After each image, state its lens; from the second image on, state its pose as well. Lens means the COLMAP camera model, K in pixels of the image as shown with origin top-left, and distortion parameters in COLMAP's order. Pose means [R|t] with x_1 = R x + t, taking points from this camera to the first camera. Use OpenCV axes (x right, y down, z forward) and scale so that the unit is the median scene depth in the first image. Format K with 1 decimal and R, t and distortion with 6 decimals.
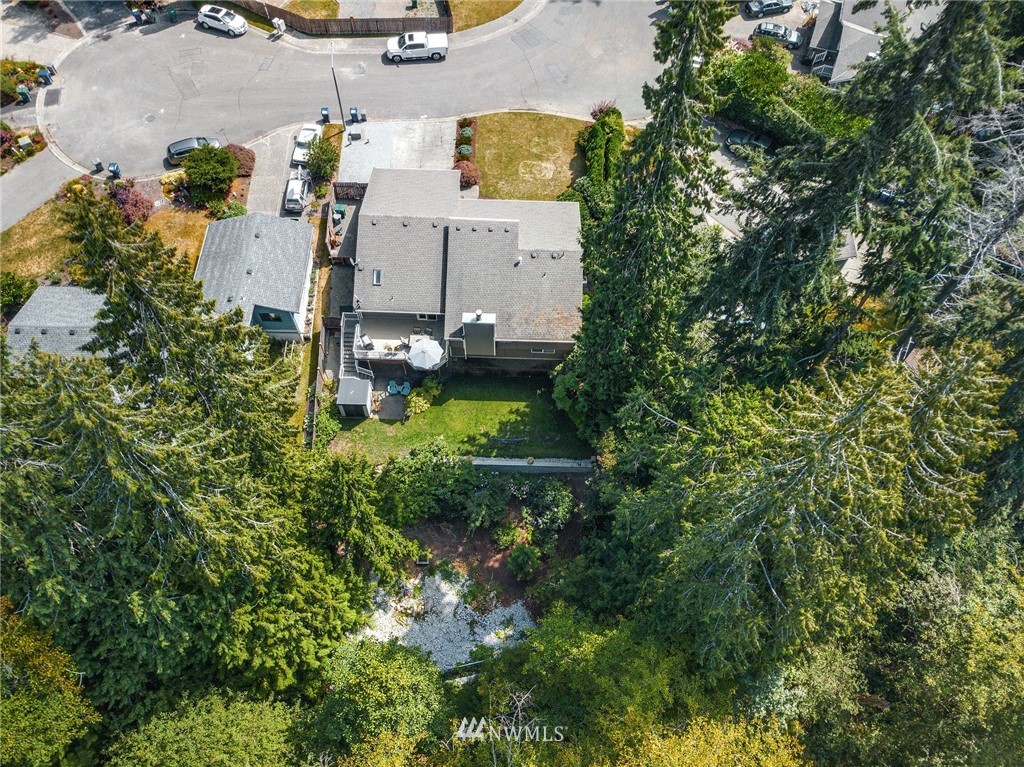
lens RADIAL K [[790.3, 0, 512.0], [0, 790.3, 383.5], [0, 0, 1]] dist [0.023189, -0.005762]
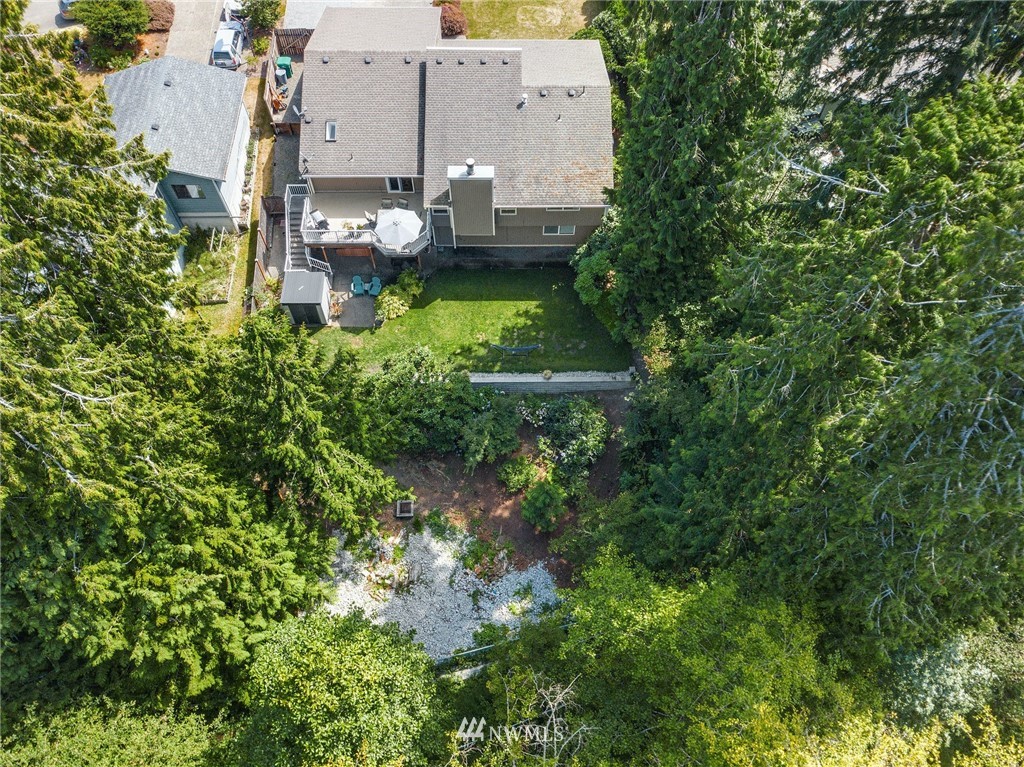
lens RADIAL K [[790.3, 0, 512.0], [0, 790.3, 383.5], [0, 0, 1]] dist [0.023189, -0.005762]
pose [[0.999471, -0.031782, 0.006871, -0.015693], [0.031774, 0.999494, 0.001253, 0.109781], [-0.006908, -0.001034, 0.999976, 0.276432]]
